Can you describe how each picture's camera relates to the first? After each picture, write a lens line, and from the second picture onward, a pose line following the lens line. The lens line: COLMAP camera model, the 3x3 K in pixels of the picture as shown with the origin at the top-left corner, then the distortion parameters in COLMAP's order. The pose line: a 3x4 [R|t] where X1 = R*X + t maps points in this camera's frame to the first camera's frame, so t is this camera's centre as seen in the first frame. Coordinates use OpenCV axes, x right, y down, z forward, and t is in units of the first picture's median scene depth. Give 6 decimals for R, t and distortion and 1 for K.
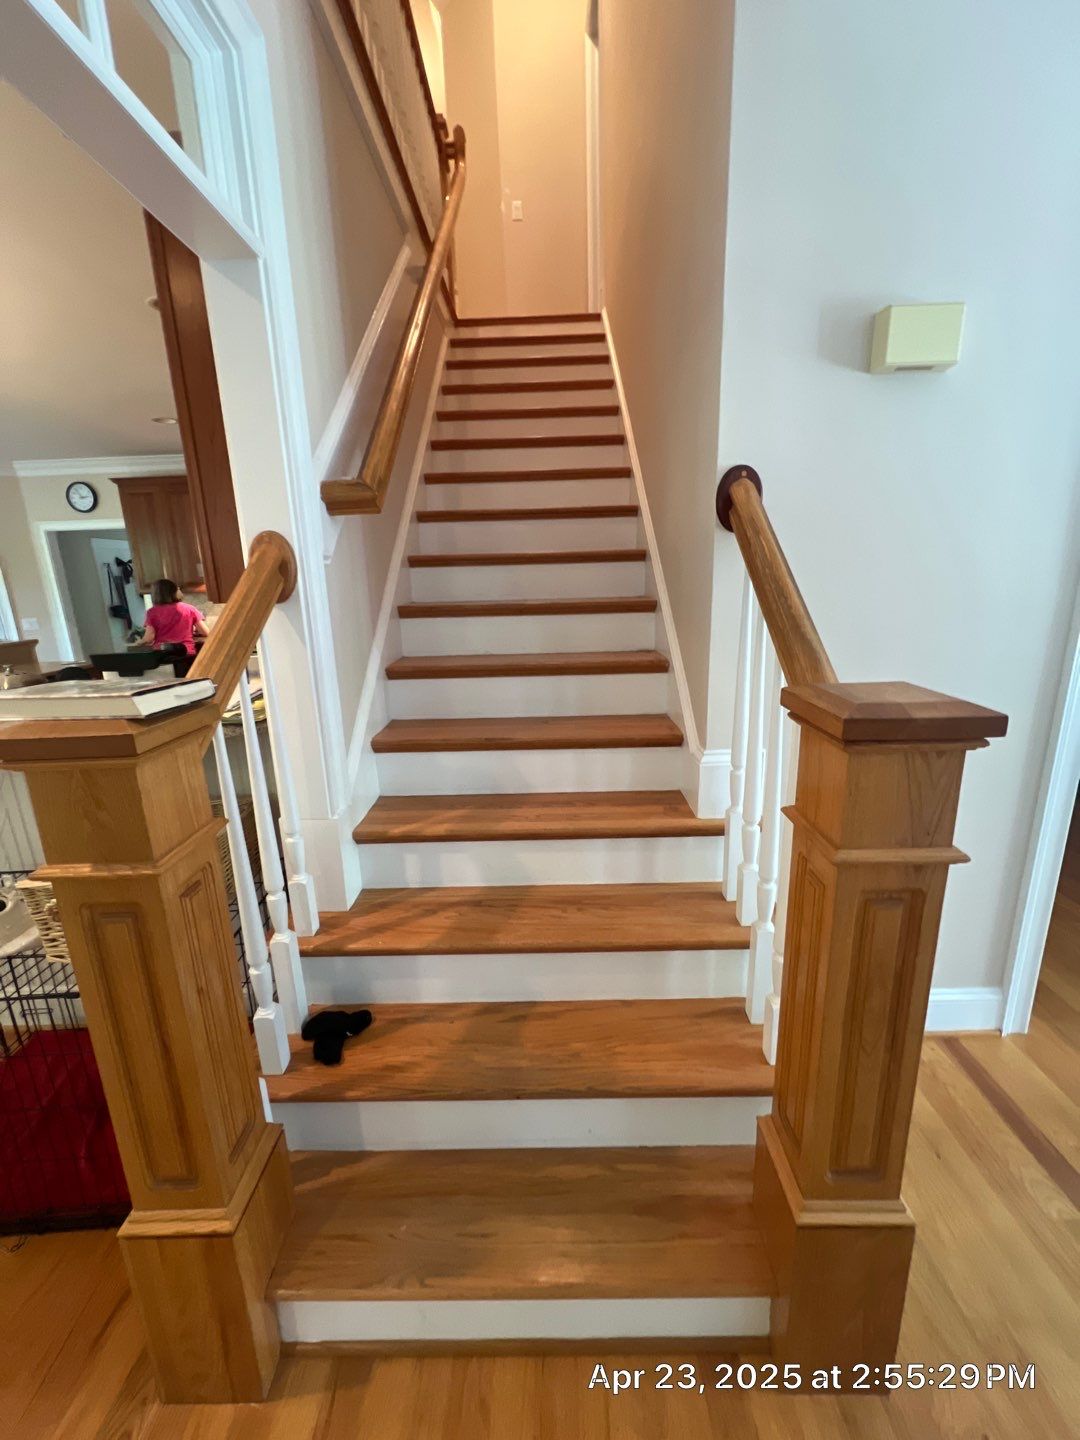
lens RADIAL K [[567.3, 0, 541.6], [0, 567.3, 717.6], [0, 0, 1]] dist [-0.000926, -0.000317]
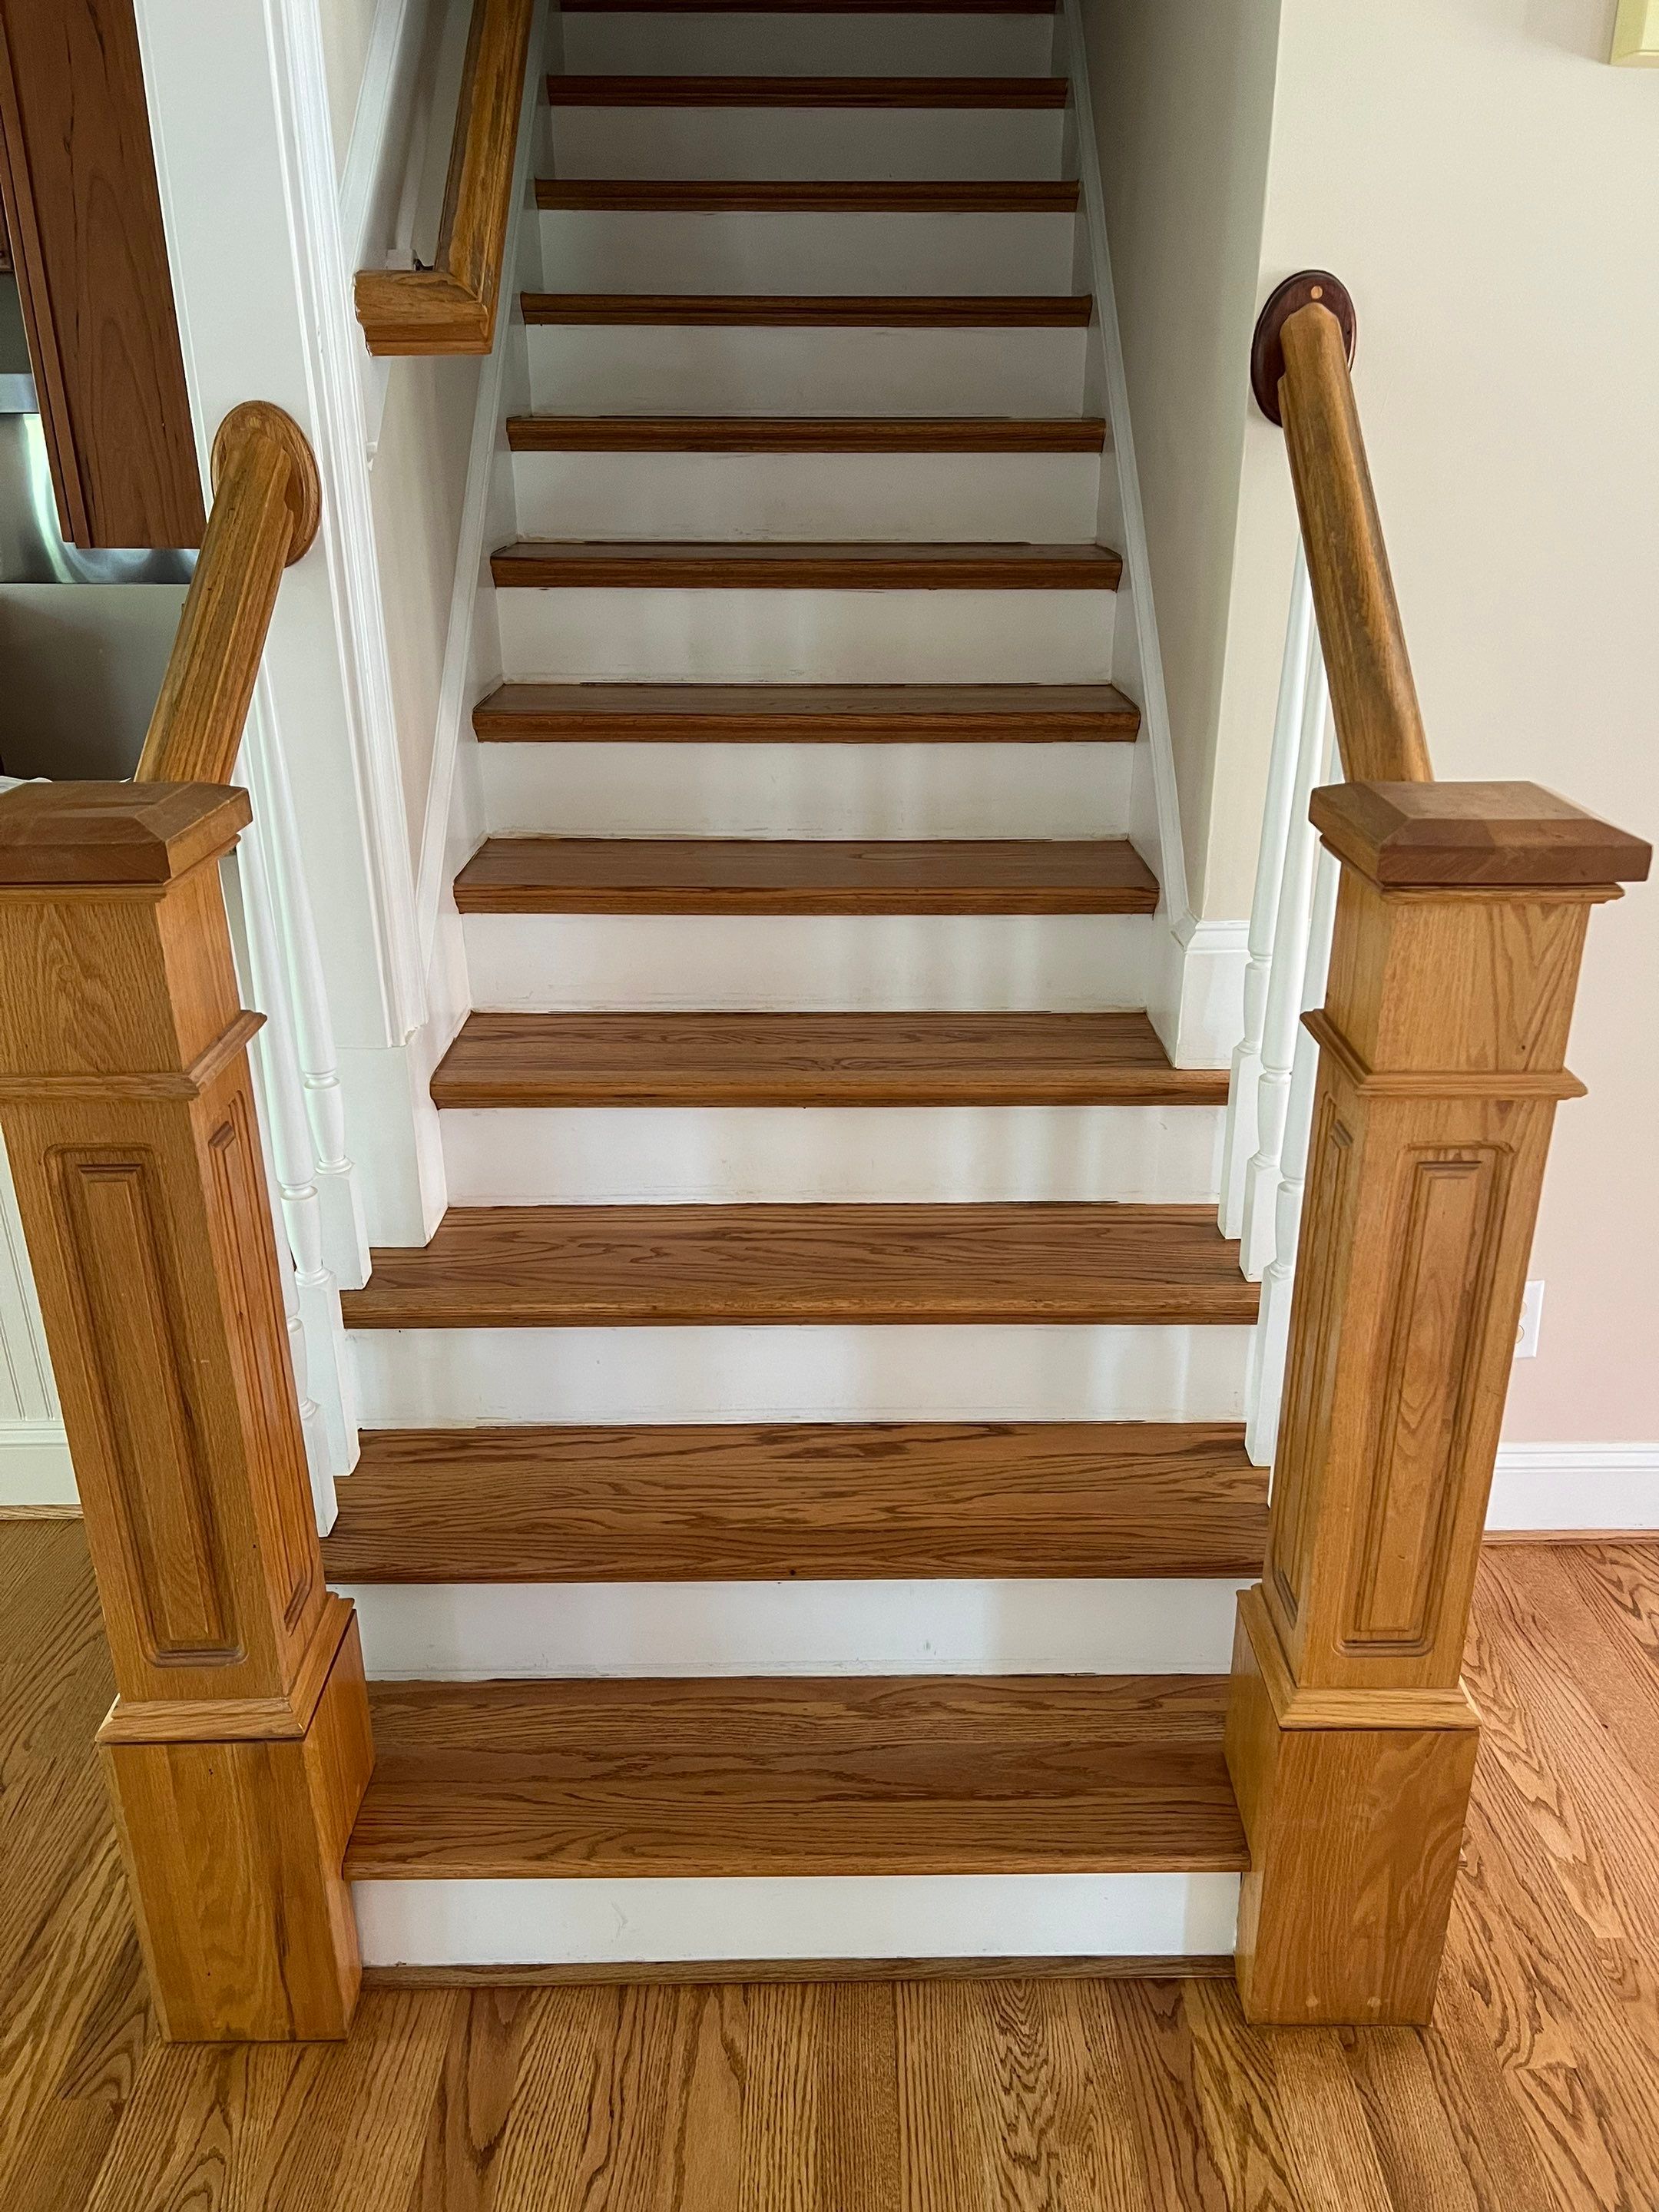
lens RADIAL K [[1652.5, 0, 849.9], [0, 1652.5, 1111.0], [0, 0, 1]] dist [0.039820, -0.048049]
pose [[0.999361, 0.018282, 0.030718, -0.045392], [-0.022839, 0.987613, 0.155236, 0.012692], [-0.027499, -0.155838, 0.987400, -0.467759]]
